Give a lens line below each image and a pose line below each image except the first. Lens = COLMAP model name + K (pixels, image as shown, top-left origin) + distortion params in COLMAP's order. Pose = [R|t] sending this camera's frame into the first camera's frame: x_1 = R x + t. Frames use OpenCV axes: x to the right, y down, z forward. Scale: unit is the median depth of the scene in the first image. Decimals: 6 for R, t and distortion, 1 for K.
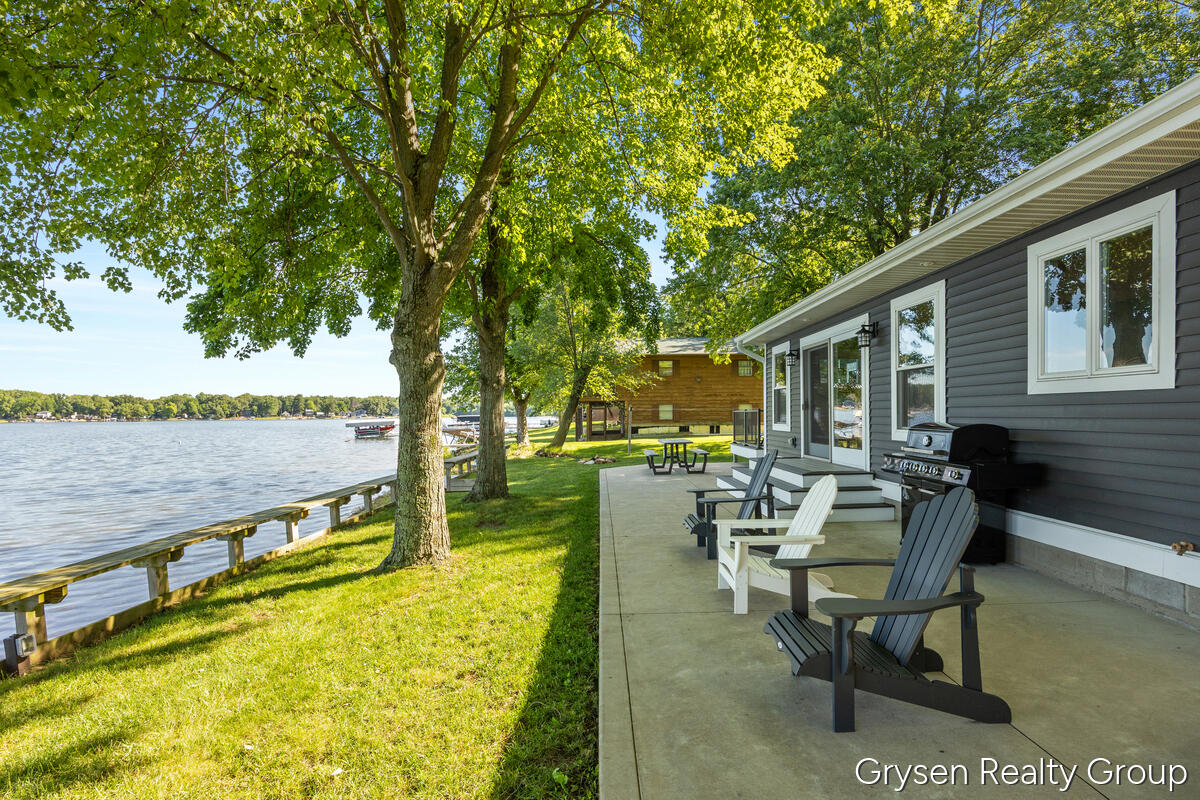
lens RADIAL K [[580.0, 0, 602.0], [0, 580.0, 412.6], [0, 0, 1]] dist [-0.001075, -0.000522]
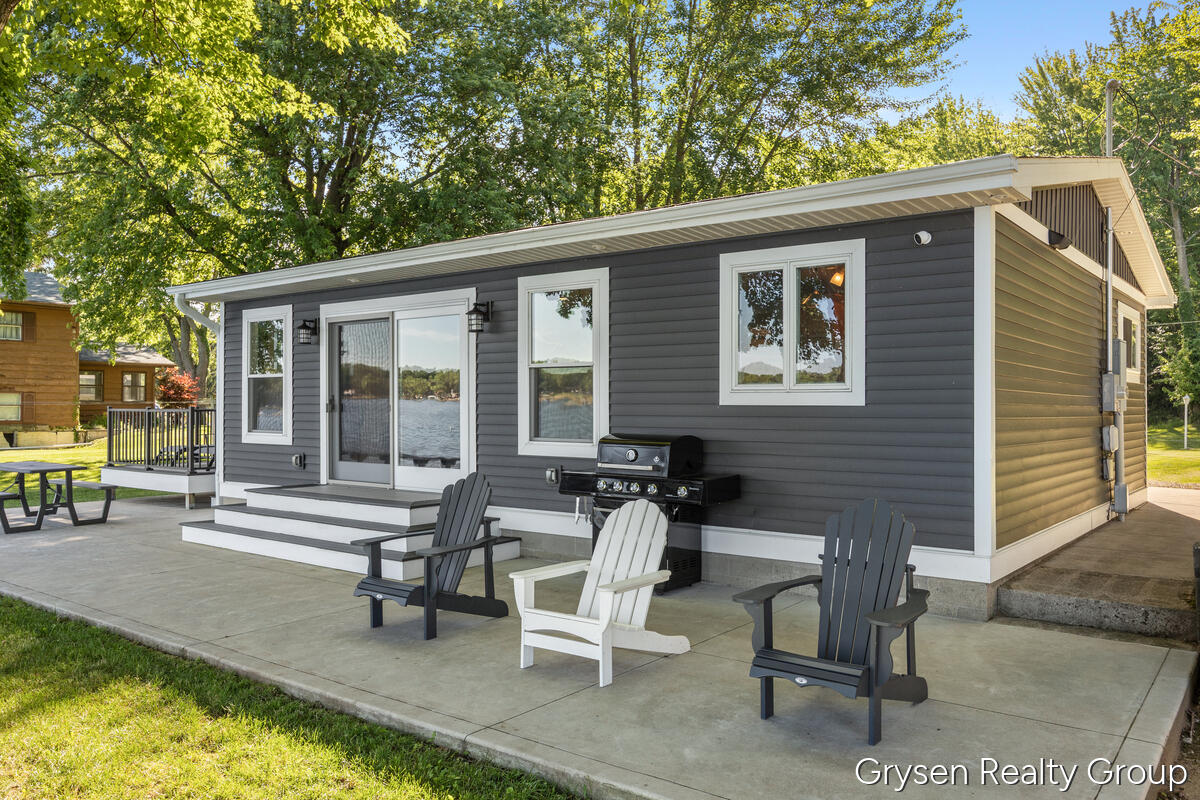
lens RADIAL K [[938.0, 0, 600.9], [0, 938.0, 399.7], [0, 0, 1]] dist [0.022615, 0.006188]
pose [[0.595711, 0.023896, 0.802844, -0.653350], [-0.015774, 0.999713, -0.018051, -0.008907], [-0.803044, -0.001911, 0.595916, 0.215817]]
